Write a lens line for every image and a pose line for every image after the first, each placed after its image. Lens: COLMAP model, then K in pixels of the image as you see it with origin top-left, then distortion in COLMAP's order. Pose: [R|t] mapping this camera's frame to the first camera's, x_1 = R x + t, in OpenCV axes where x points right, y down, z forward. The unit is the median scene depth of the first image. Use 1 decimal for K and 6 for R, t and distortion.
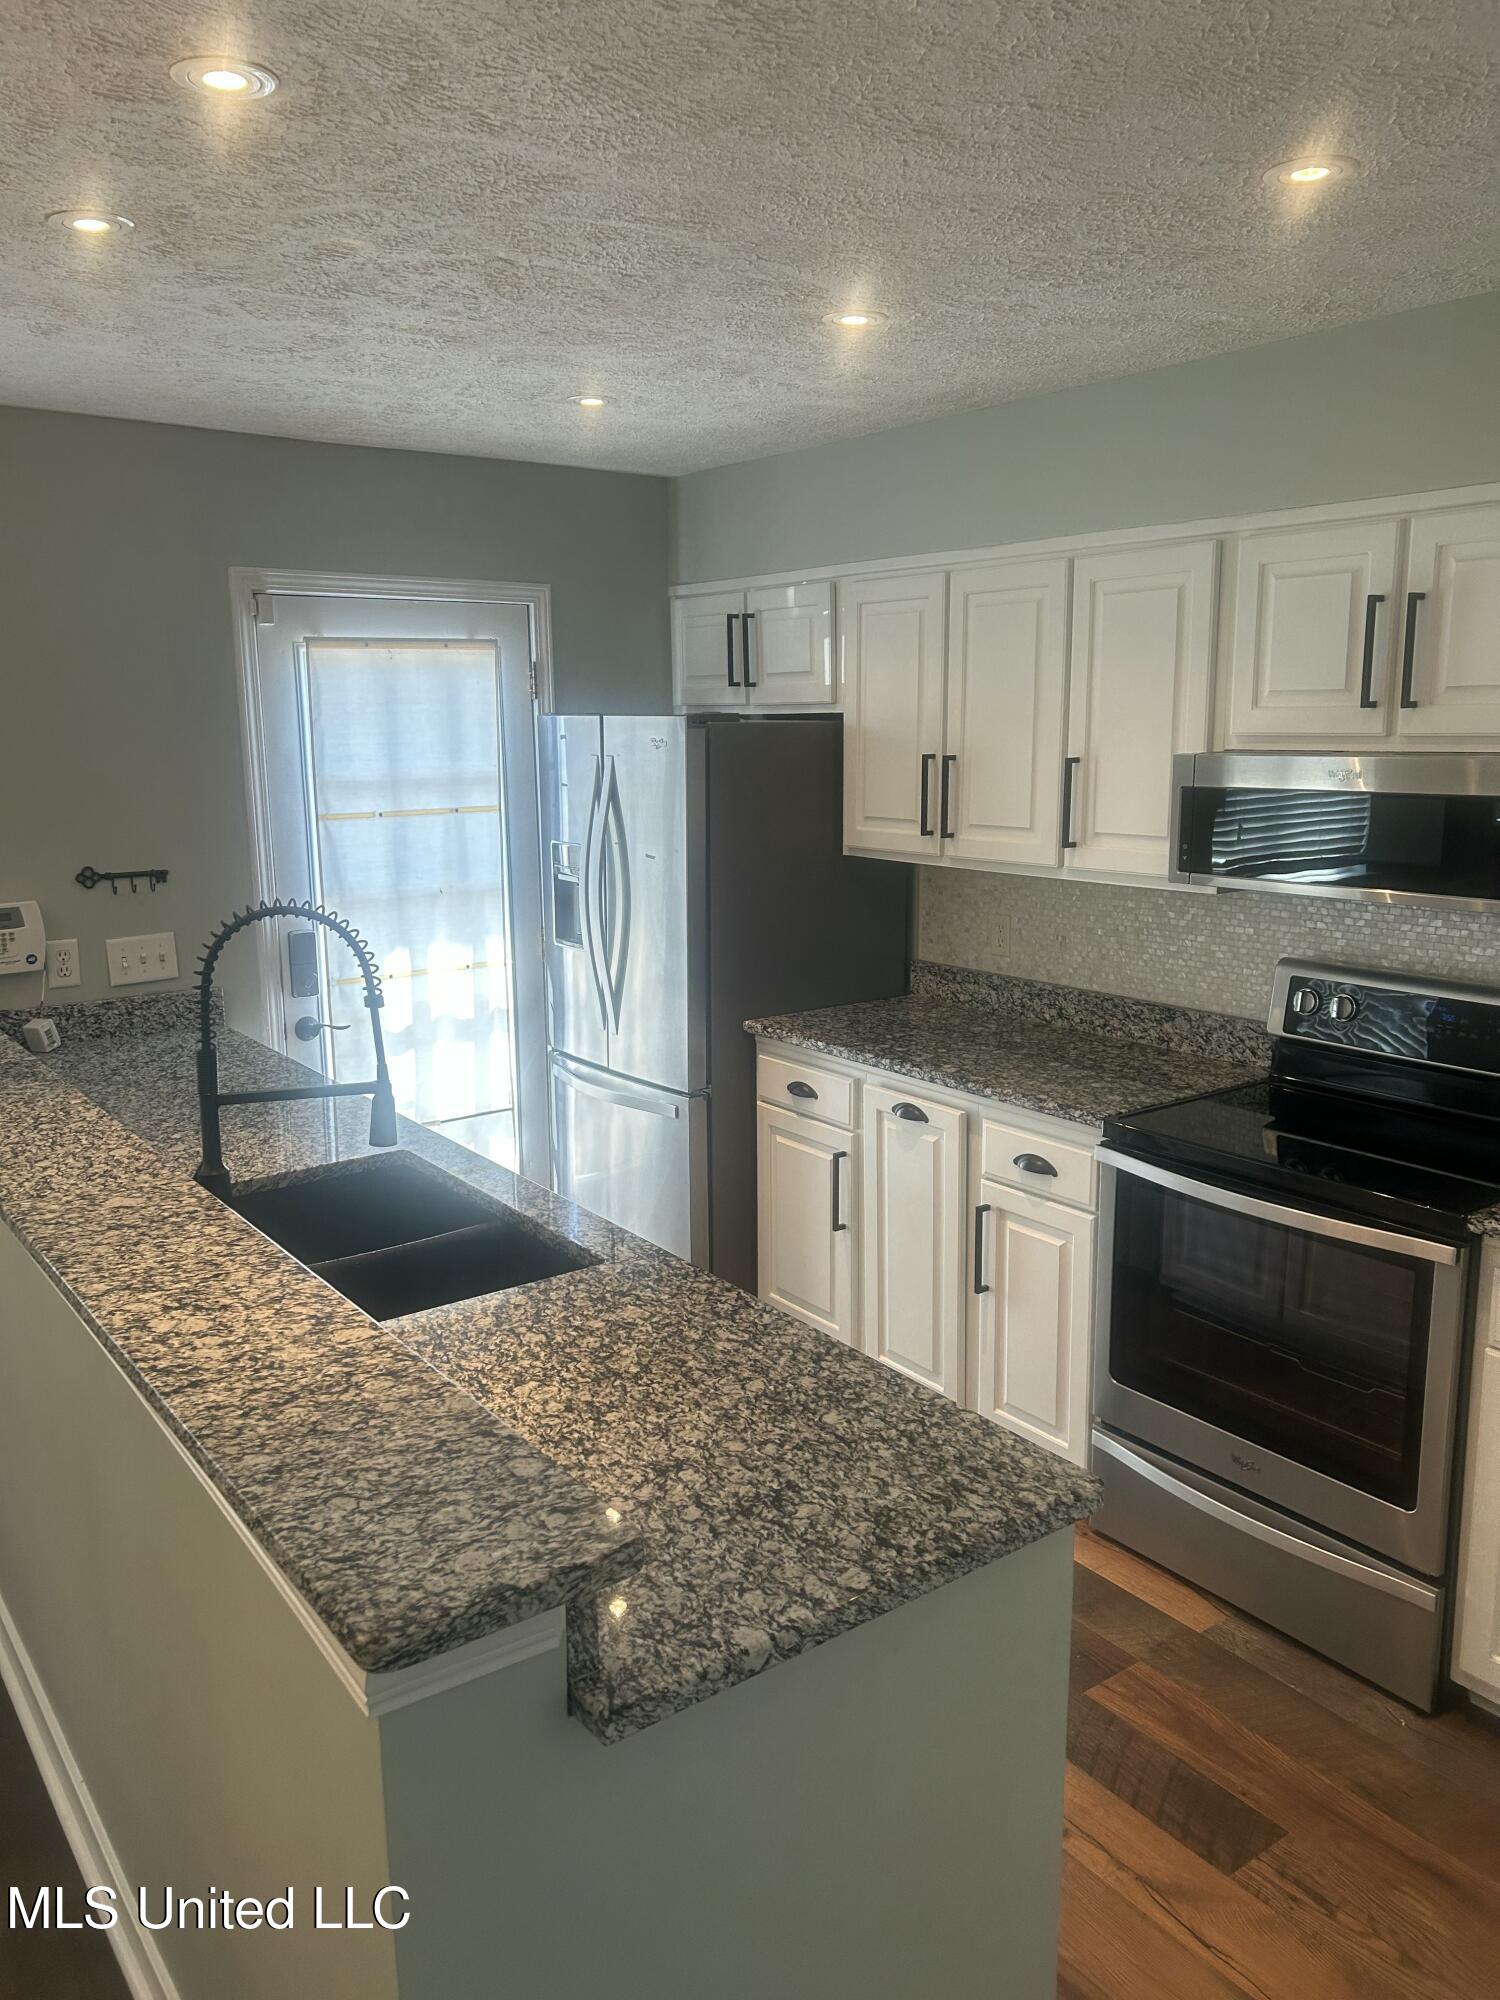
lens RADIAL K [[1502.3, 0, 737.7], [0, 1502.3, 1004.8], [0, 0, 1]] dist [0.045293, -0.037447]
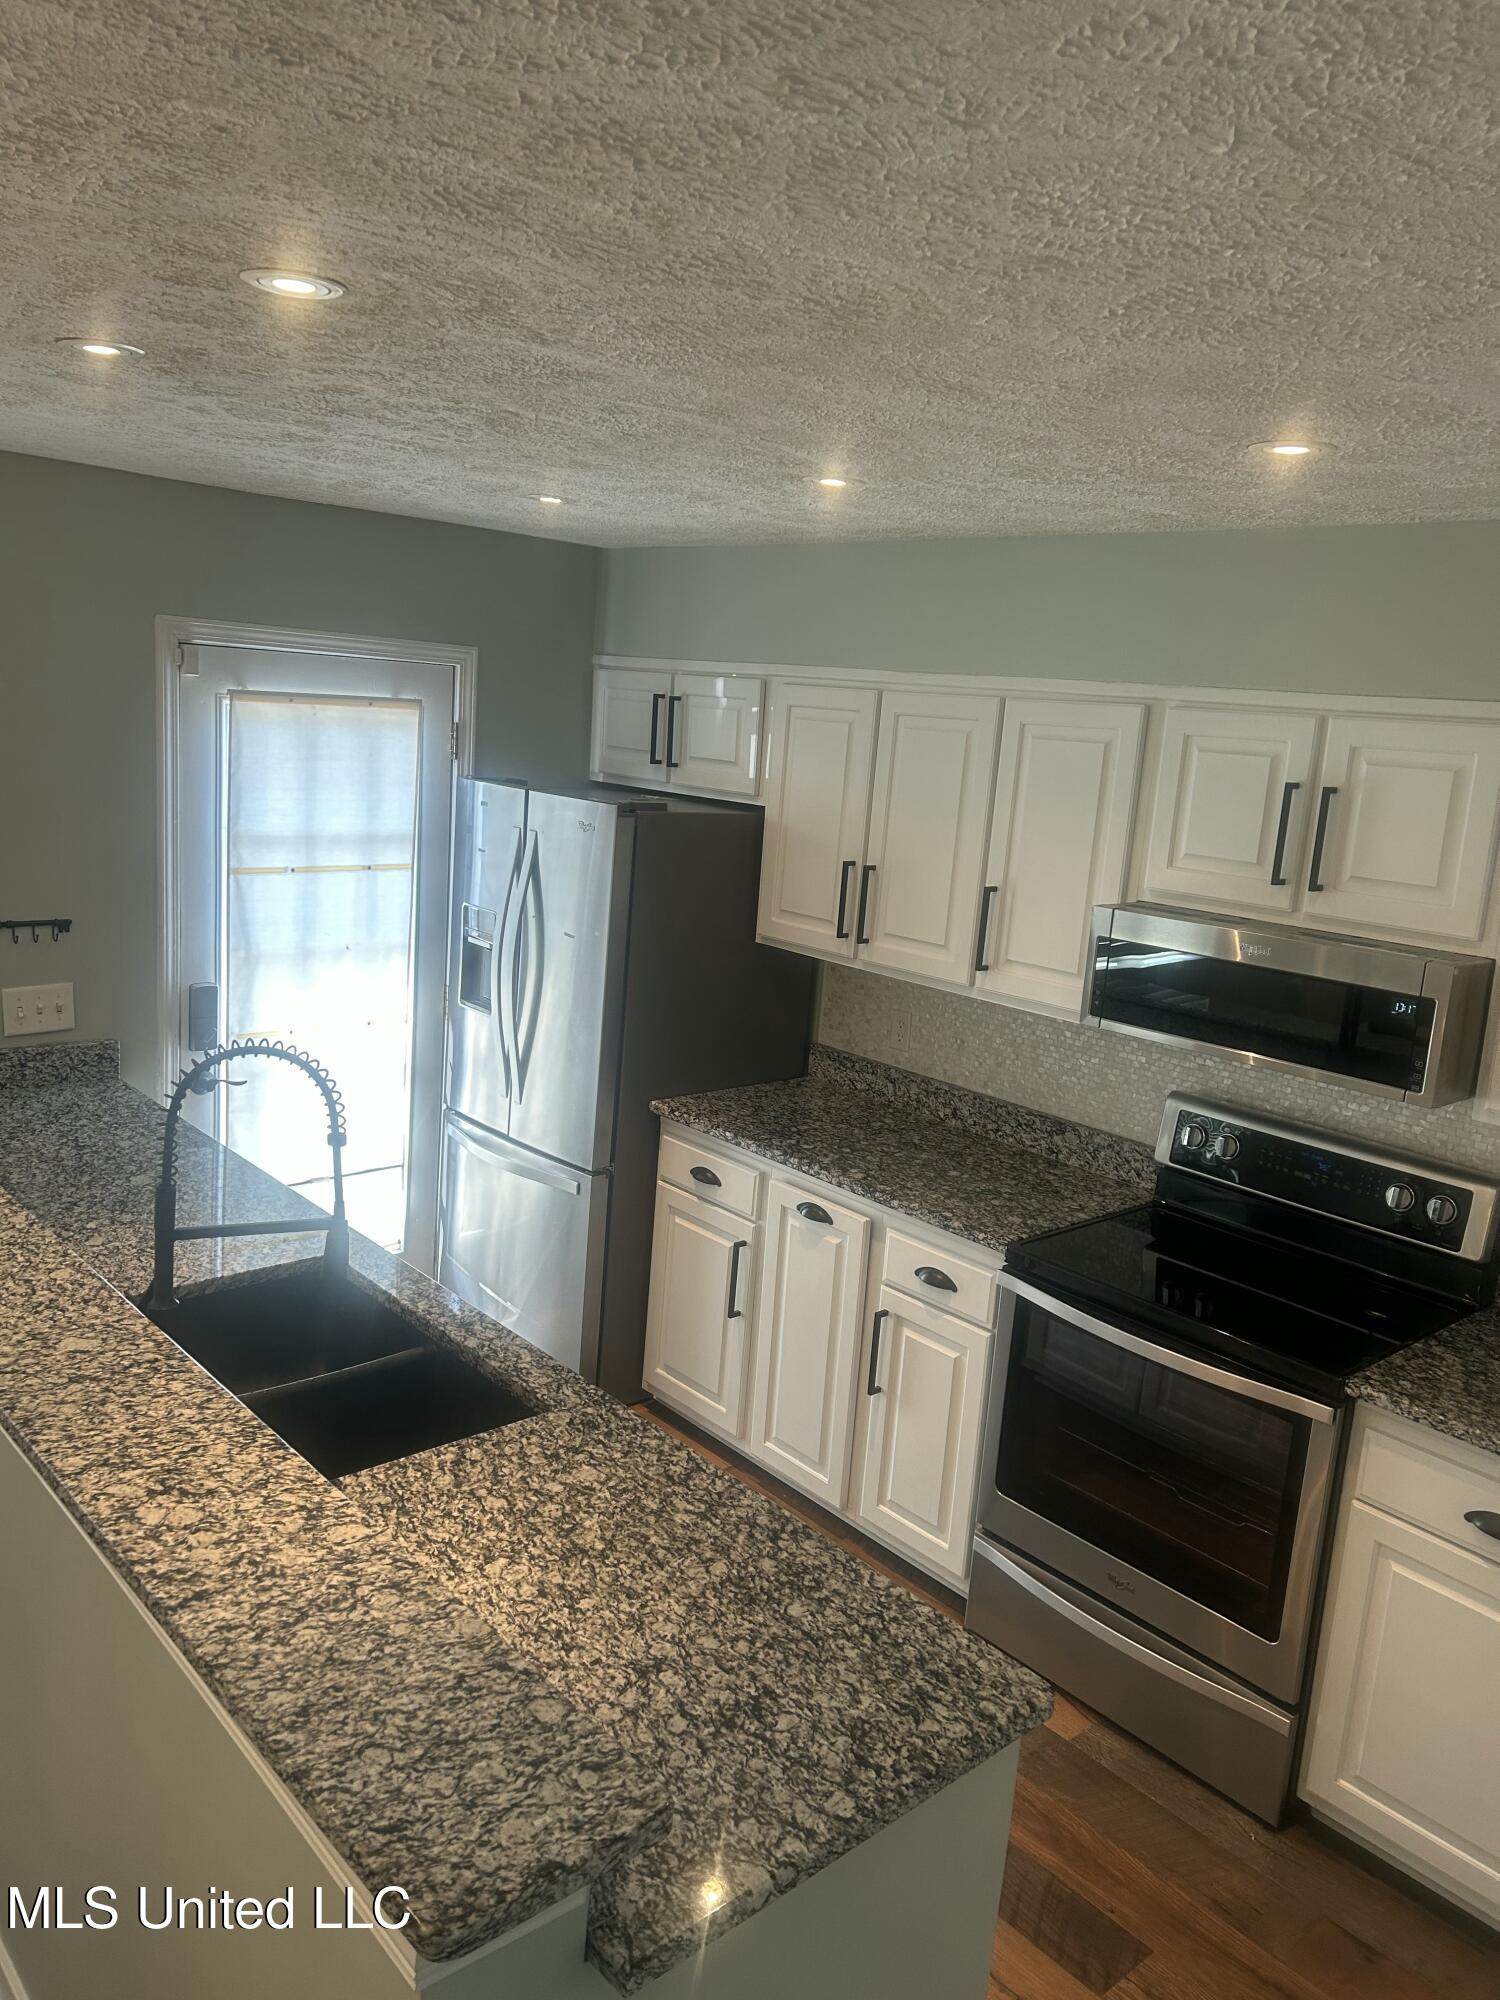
lens RADIAL K [[1502.3, 0, 735.5], [0, 1502.3, 998.6], [0, 0, 1]] dist [0.045293, -0.037447]
pose [[0.991885, 0.063014, 0.110422, -0.086740], [-0.064093, 0.997924, 0.006247, -0.109235], [-0.109799, -0.013274, 0.993865, -0.025590]]
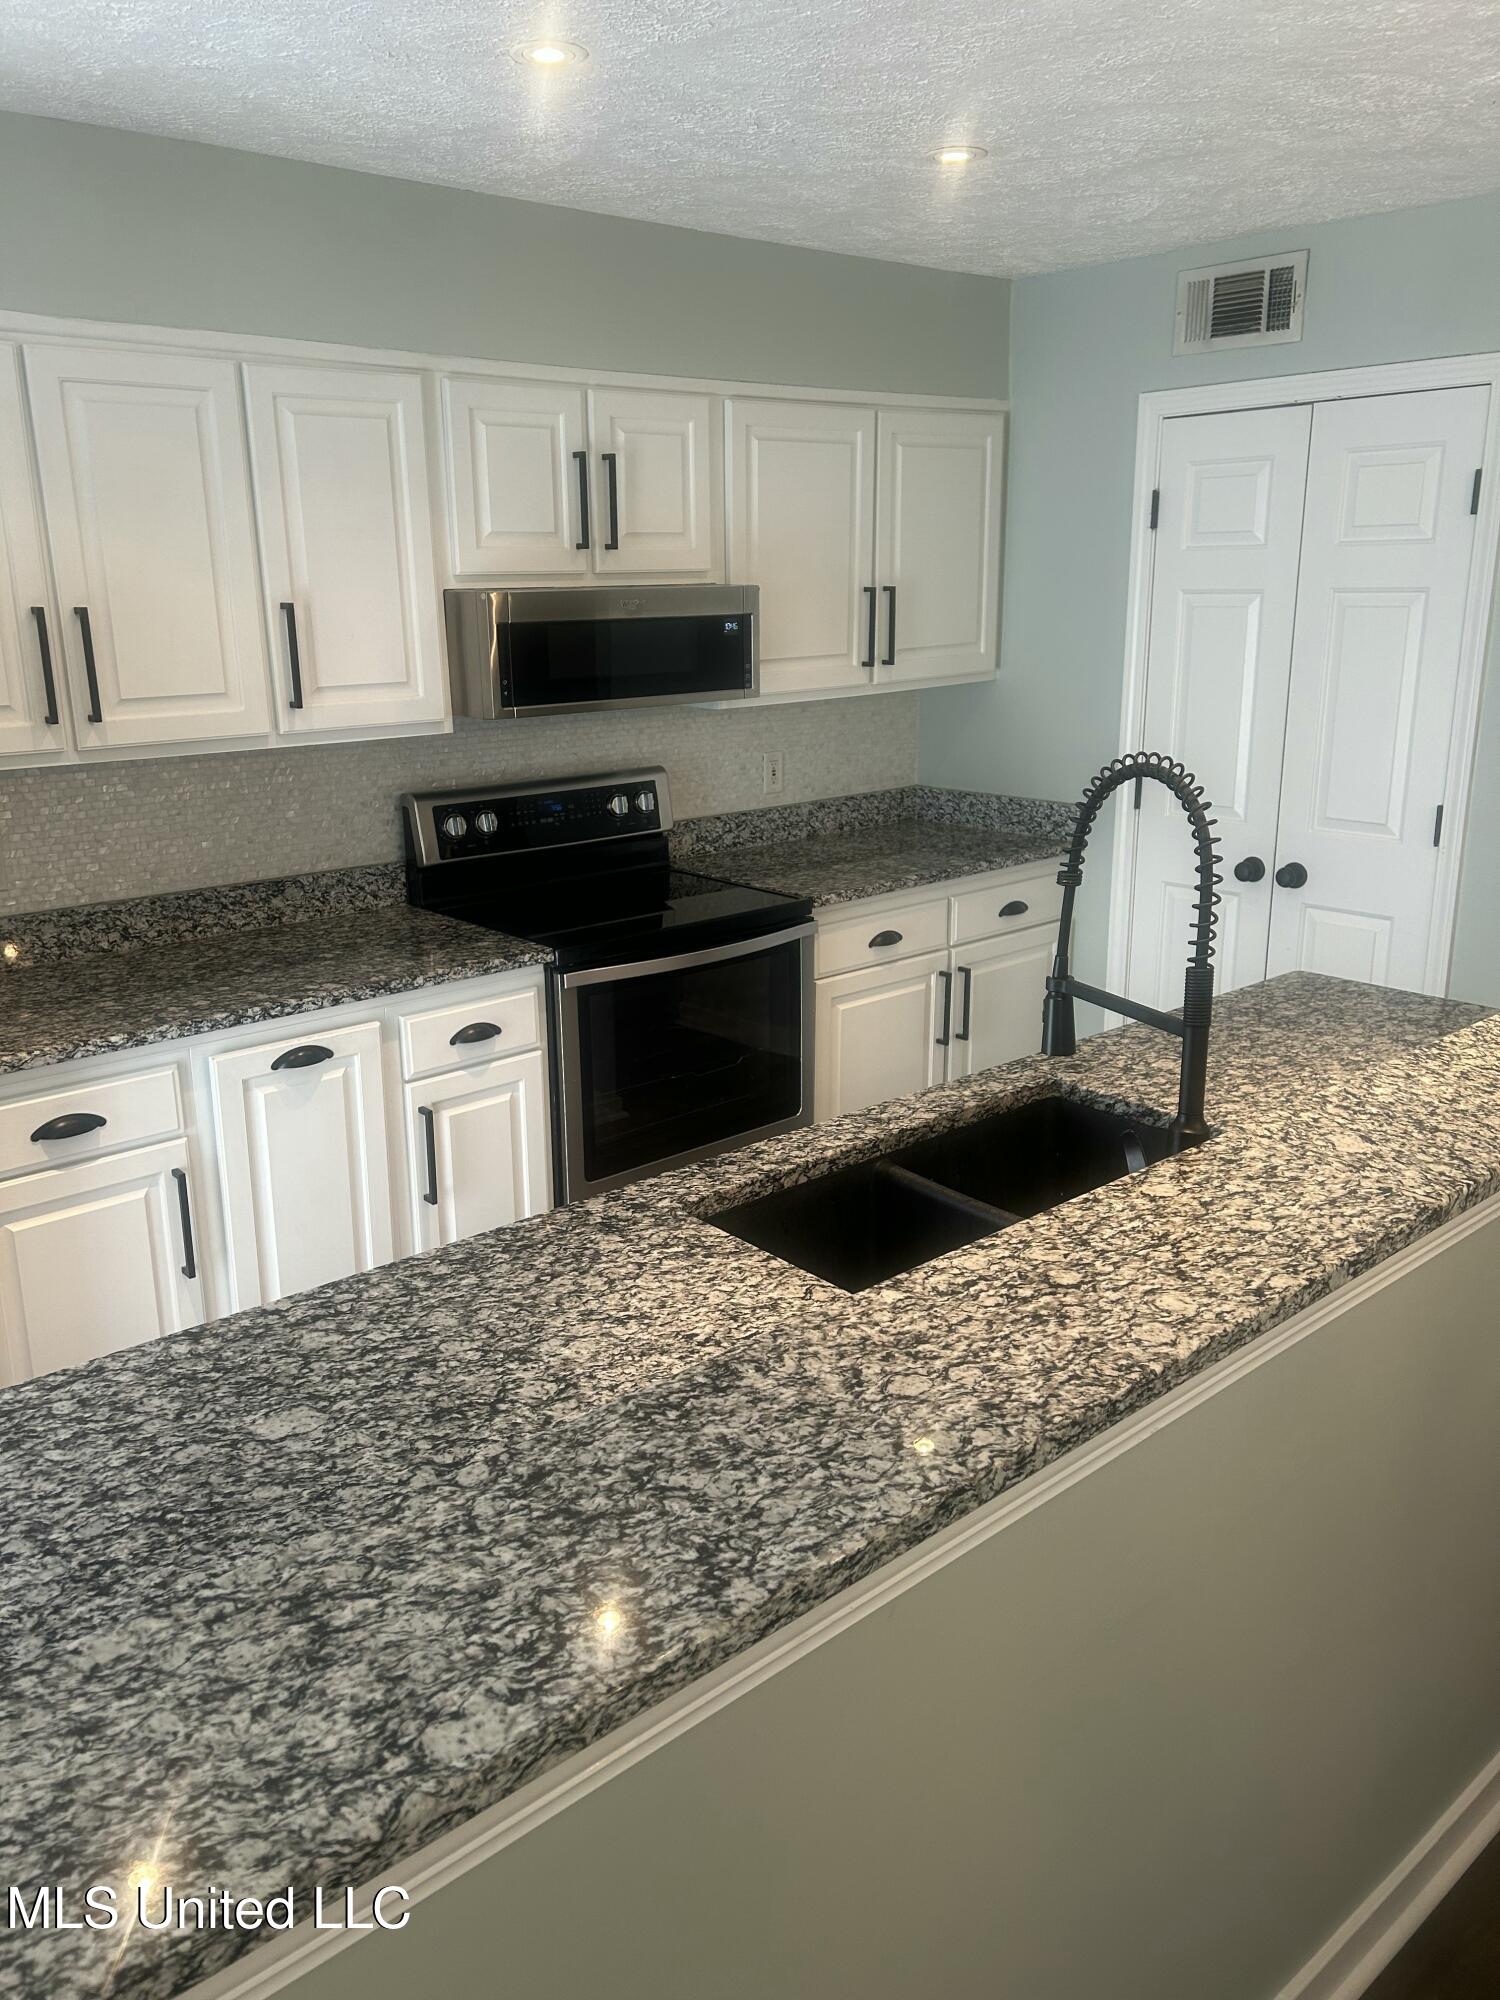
lens RADIAL K [[1502.3, 0, 743.8], [0, 1502.3, 981.6], [0, 0, 1]] dist [0.045293, -0.037447]
pose [[-0.087848, -0.248574, 0.964621, -0.928331], [0.202798, 0.943622, 0.261632, -0.178022], [-0.975272, 0.218607, -0.032485, 1.104028]]
